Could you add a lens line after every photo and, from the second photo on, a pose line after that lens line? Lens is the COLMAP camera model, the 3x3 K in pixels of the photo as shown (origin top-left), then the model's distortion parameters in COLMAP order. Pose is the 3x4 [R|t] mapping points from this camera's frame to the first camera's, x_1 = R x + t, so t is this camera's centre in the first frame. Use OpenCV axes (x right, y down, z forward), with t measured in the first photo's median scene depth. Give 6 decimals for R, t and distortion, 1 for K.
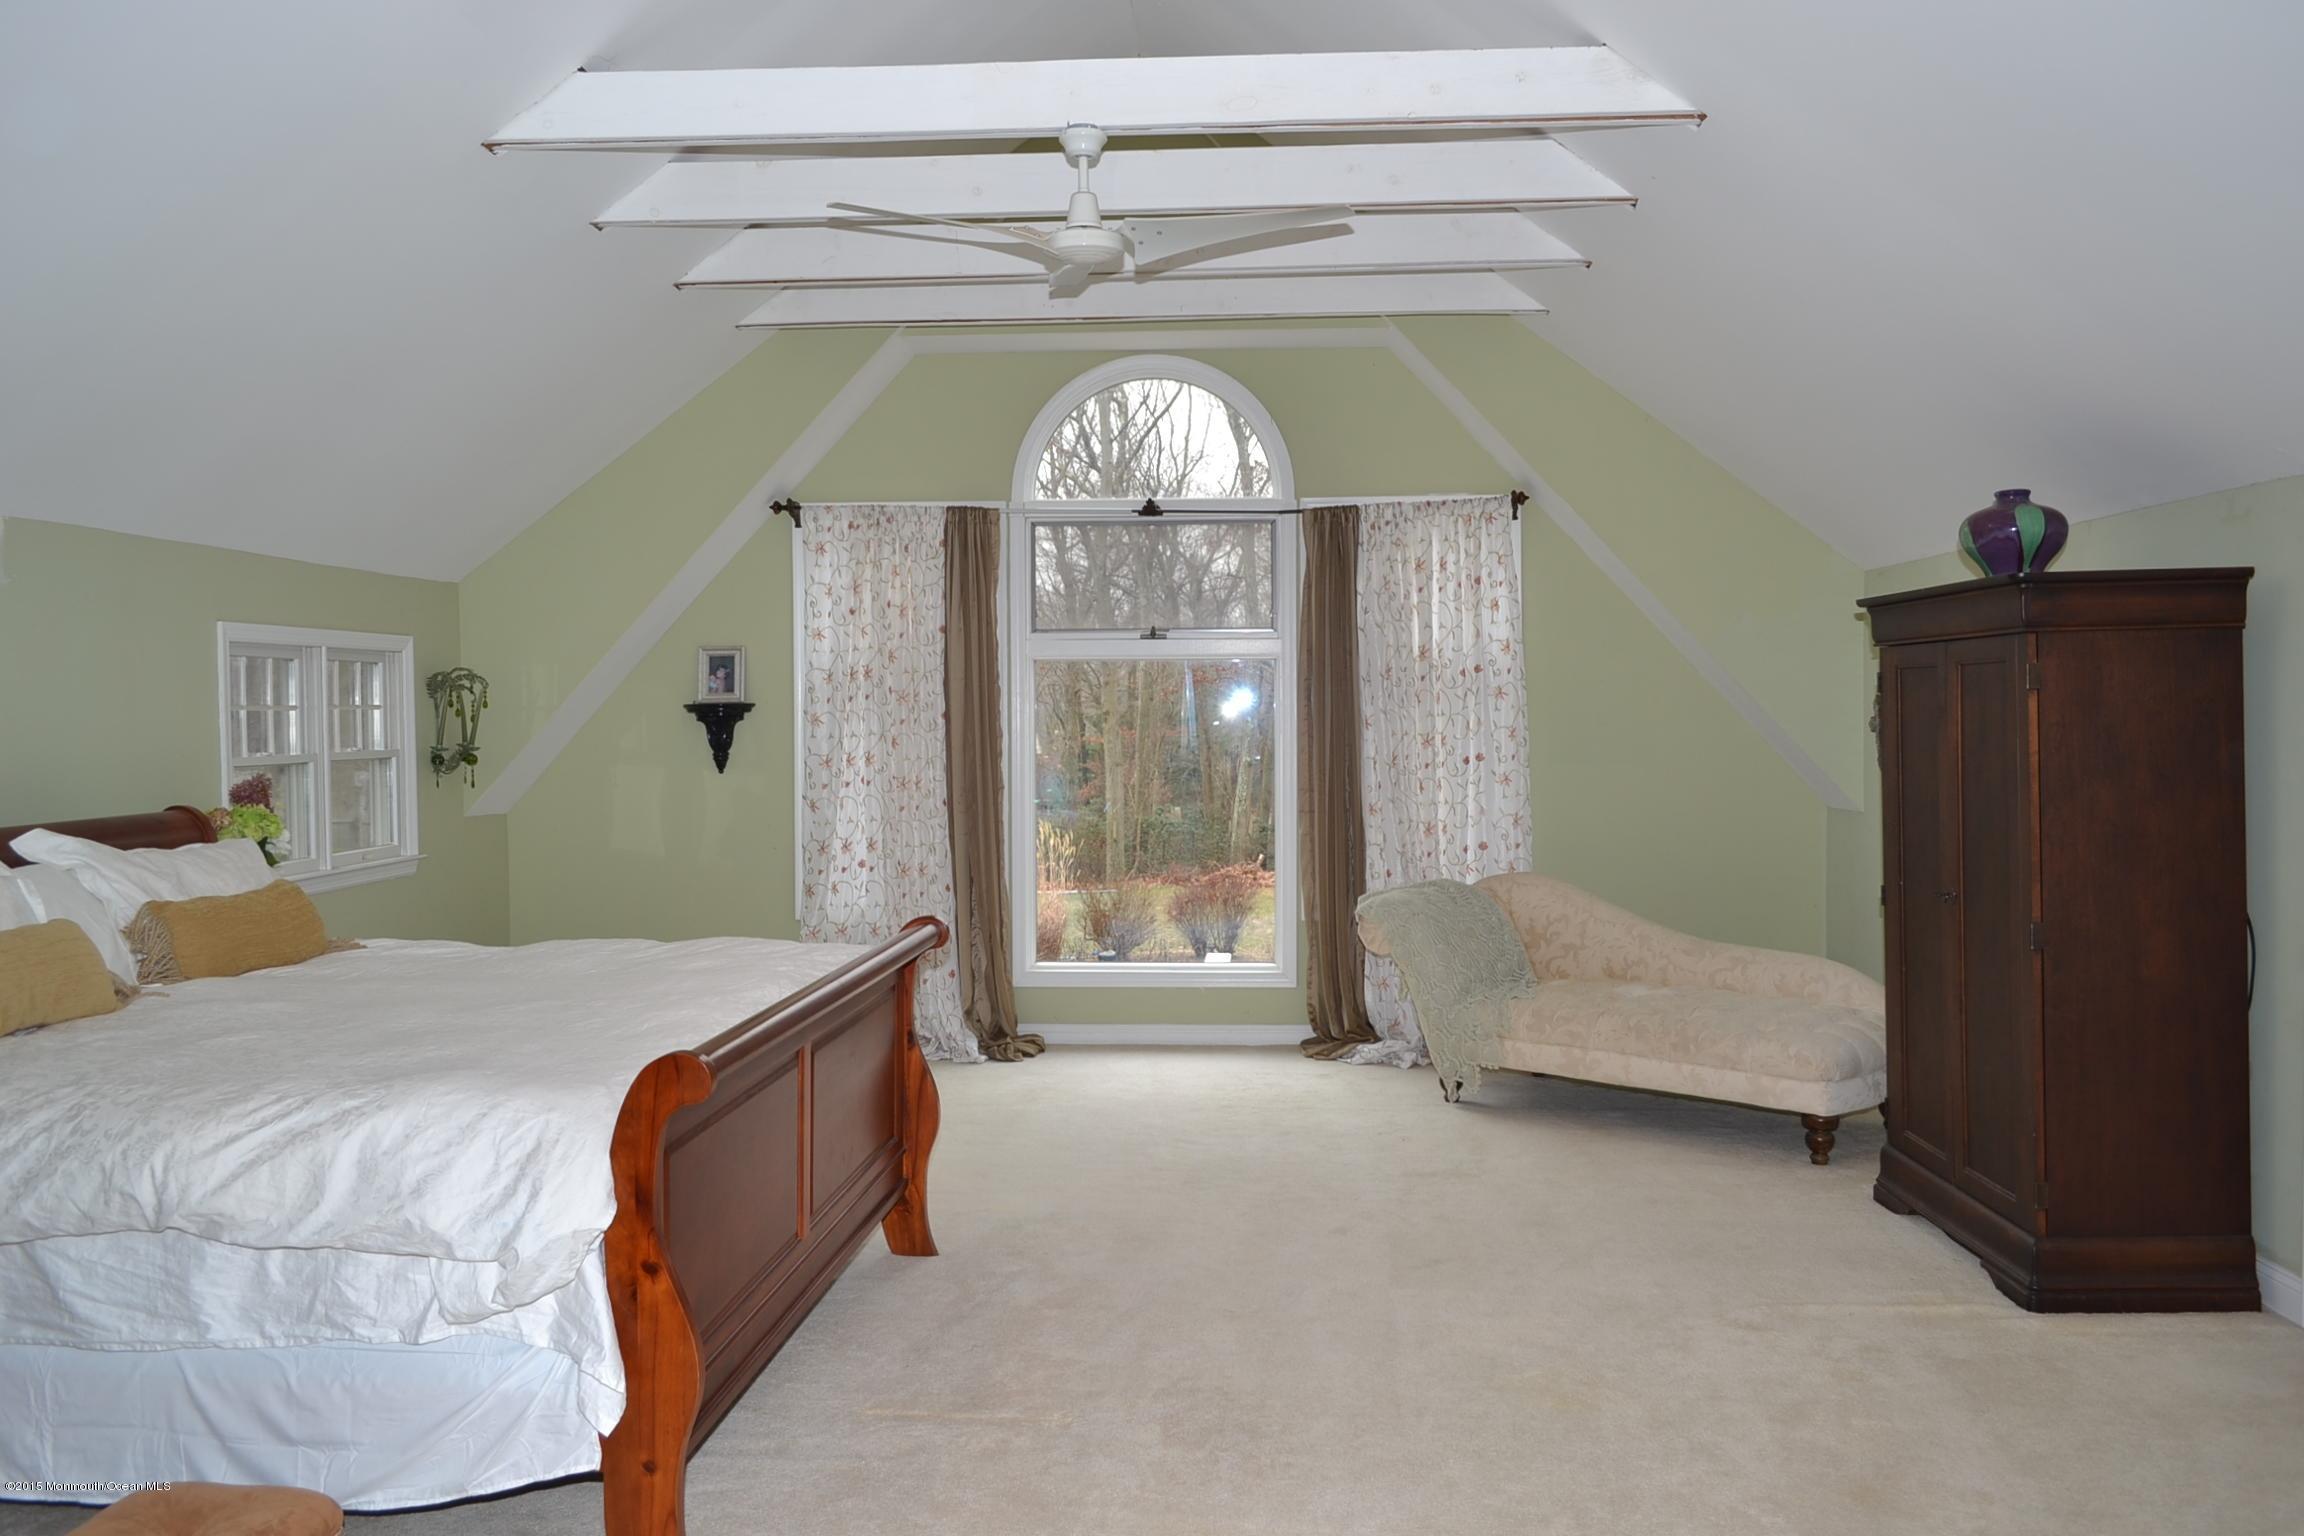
lens RADIAL K [[1819.3, 0, 1156.9], [0, 1819.3, 728.4], [0, 0, 1]] dist [-0.007211, -0.008200]
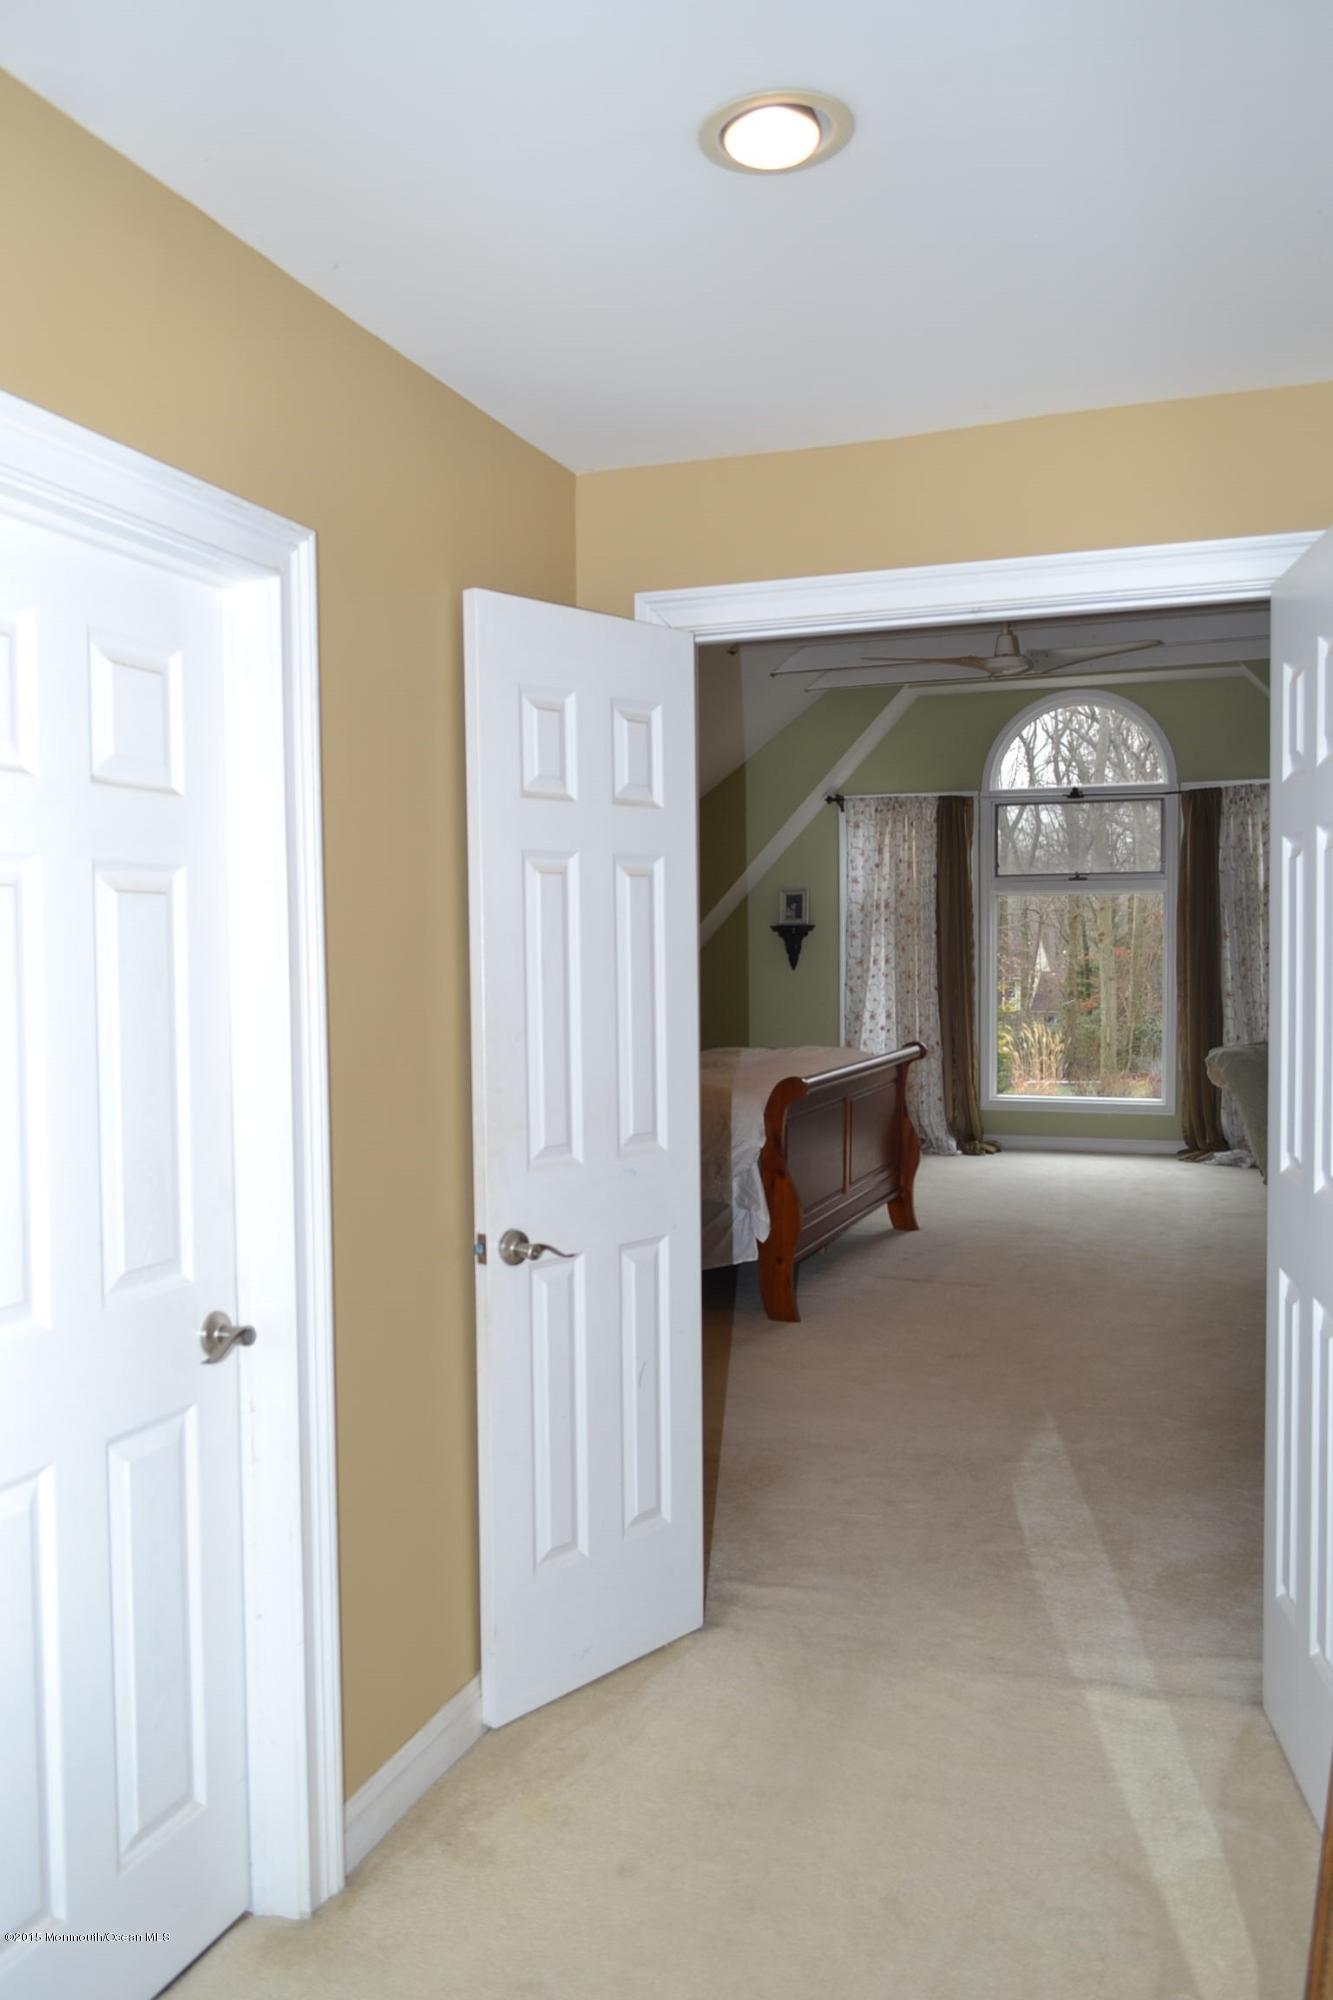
lens RADIAL K [[1579.3, 0, 612.7], [0, 1579.3, 1013.2], [0, 0, 1]] dist [-0.007211, -0.008200]
pose [[0.944036, 0.011295, -0.329650, 0.066644], [0.001828, 0.999219, 0.039474, 0.008248], [0.329838, -0.037867, 0.943278, -0.358368]]
